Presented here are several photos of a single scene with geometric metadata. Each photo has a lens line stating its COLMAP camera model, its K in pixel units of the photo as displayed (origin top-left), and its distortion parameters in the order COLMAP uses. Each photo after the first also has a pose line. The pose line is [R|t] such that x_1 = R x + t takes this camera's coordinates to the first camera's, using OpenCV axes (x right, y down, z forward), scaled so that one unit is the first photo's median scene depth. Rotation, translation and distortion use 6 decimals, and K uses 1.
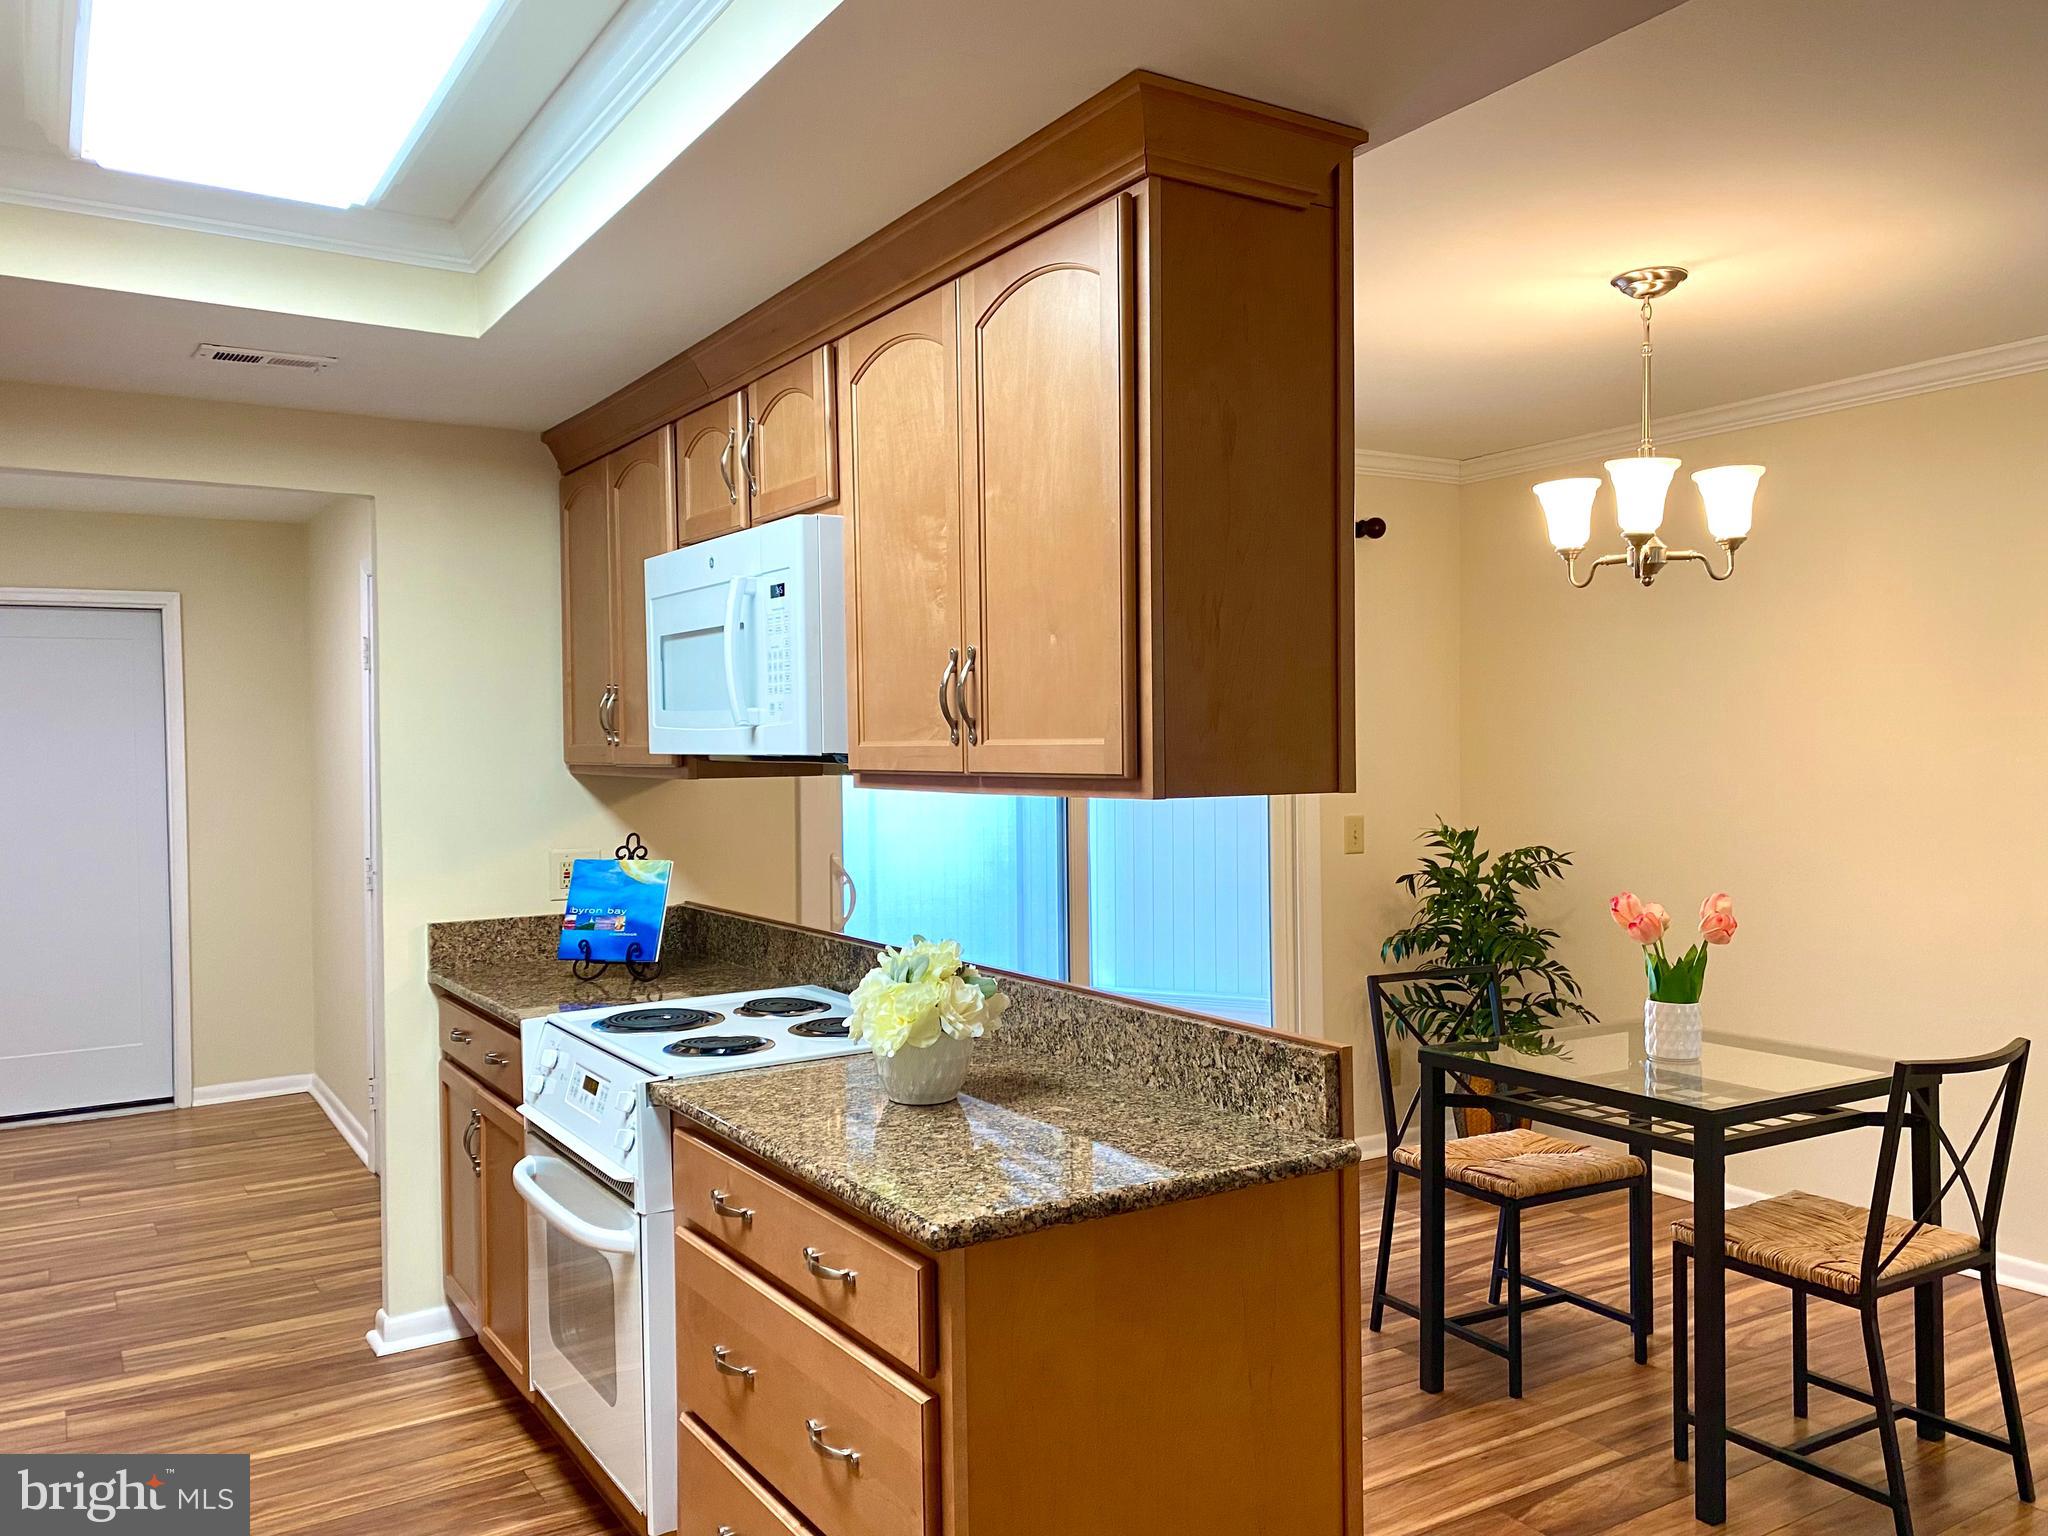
lens RADIAL K [[1555.6, 0, 1028.1], [0, 1555.6, 766.6], [0, 0, 1]] dist [0.023794, -0.027070]
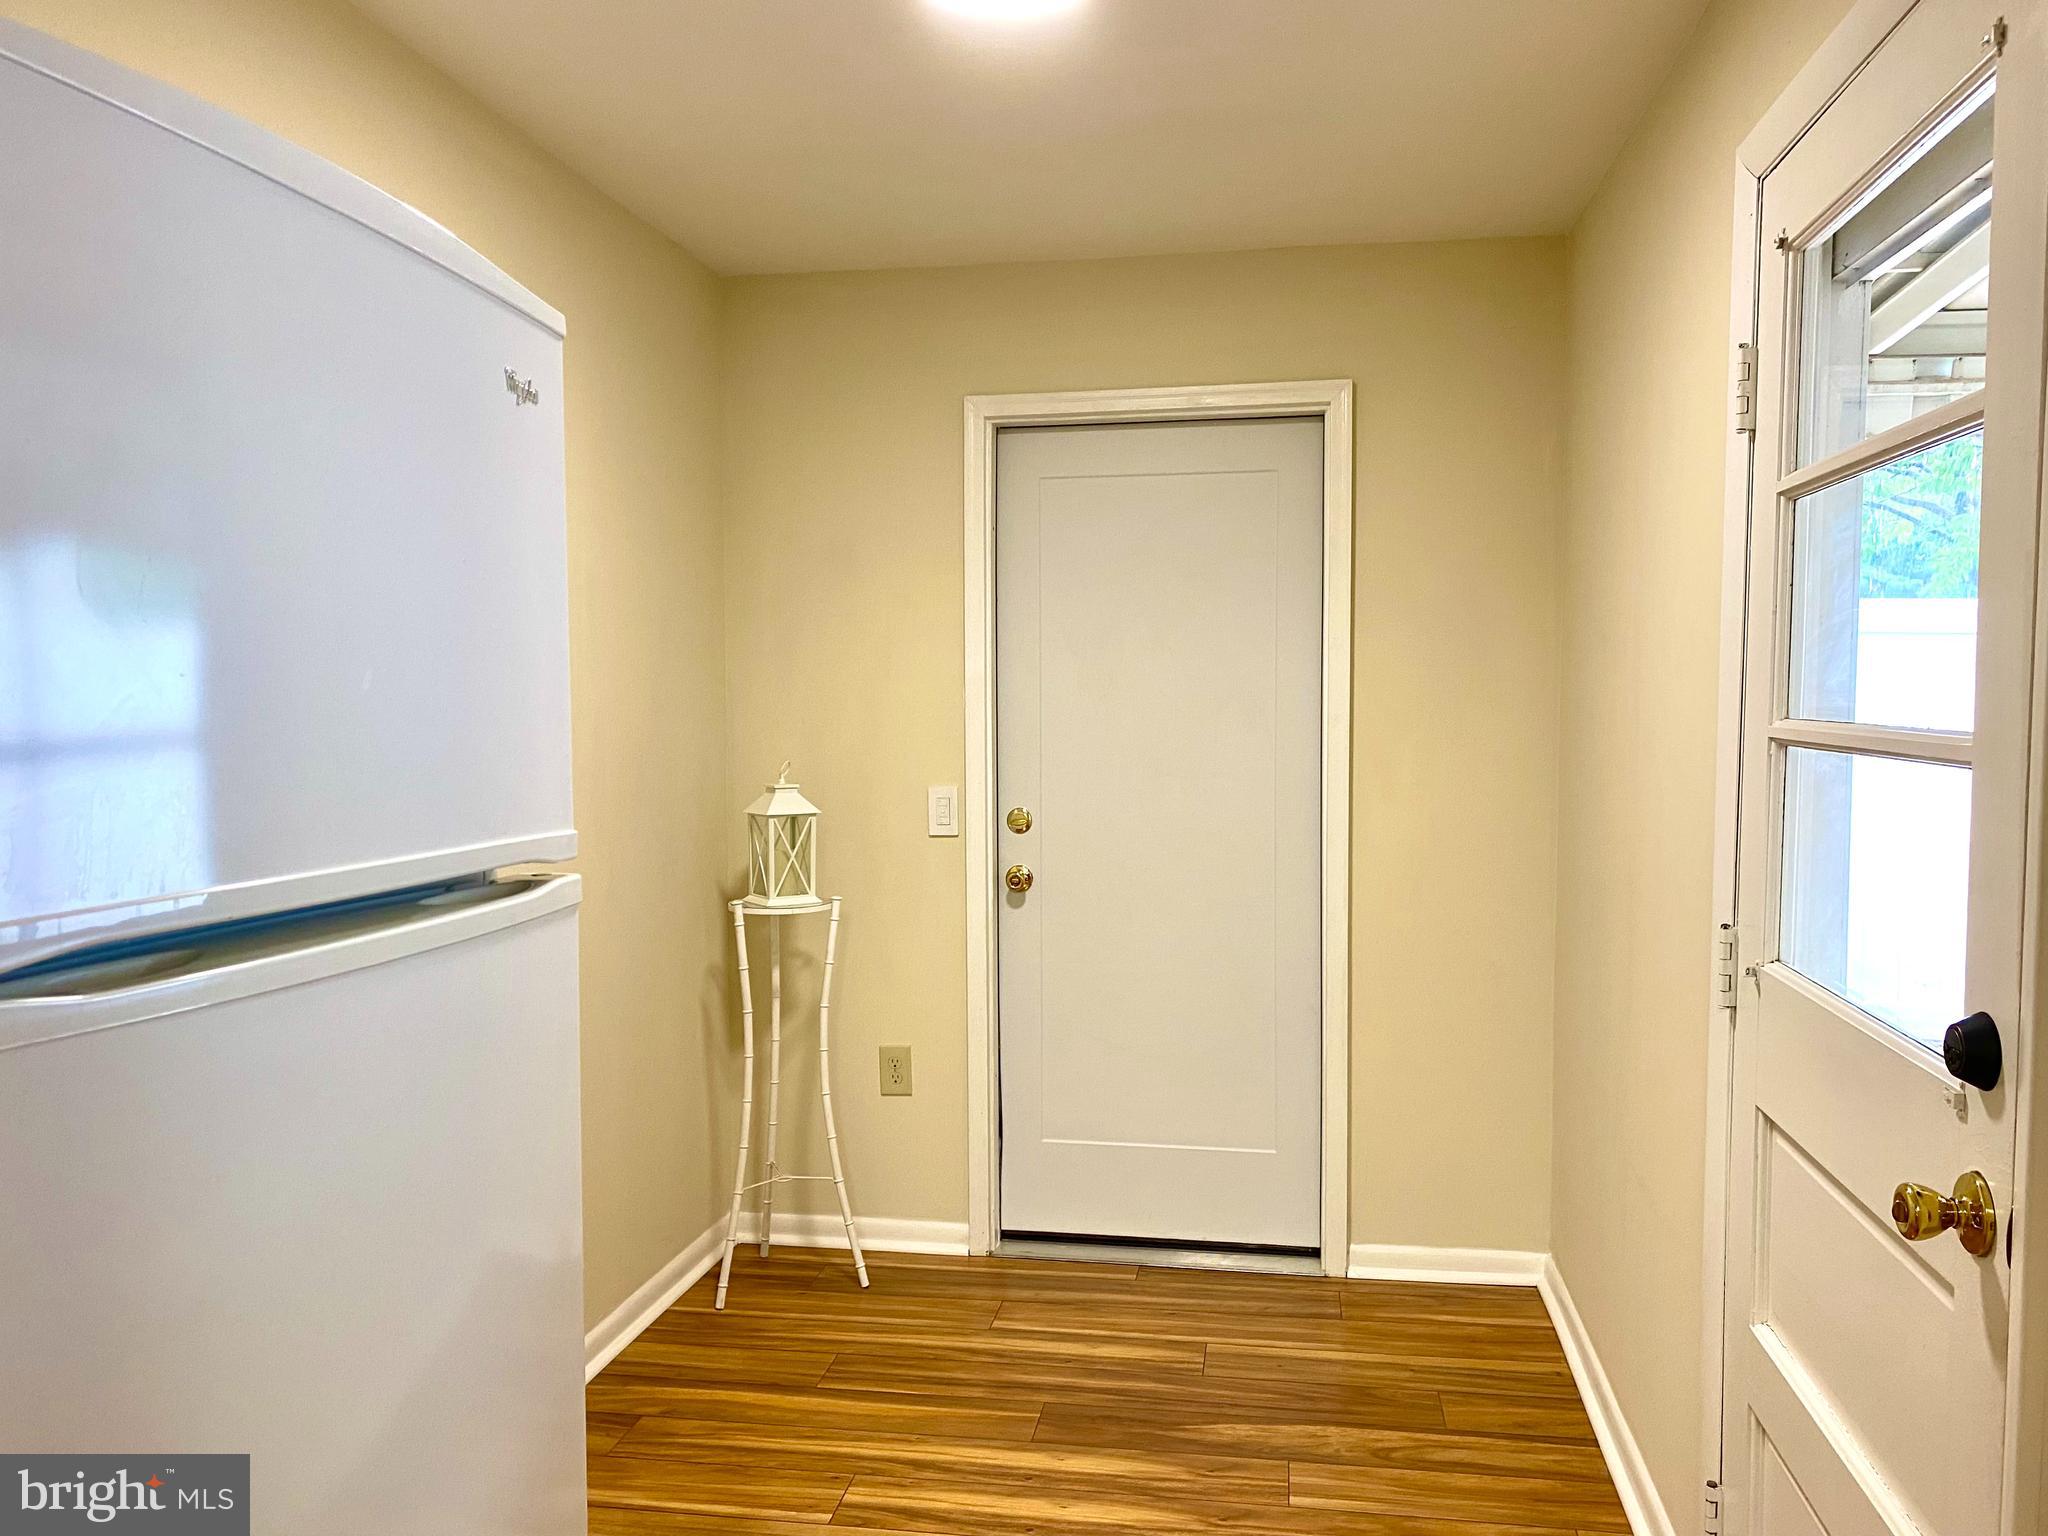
lens RADIAL K [[1555.6, 0, 1032.0], [0, 1555.6, 770.9], [0, 0, 1]] dist [0.023794, -0.027070]
pose [[0.742888, 0.047593, -0.667722, -0.244517], [-0.013931, 0.998353, 0.055660, 0.000965], [0.669271, -0.032048, 0.742327, 0.499005]]
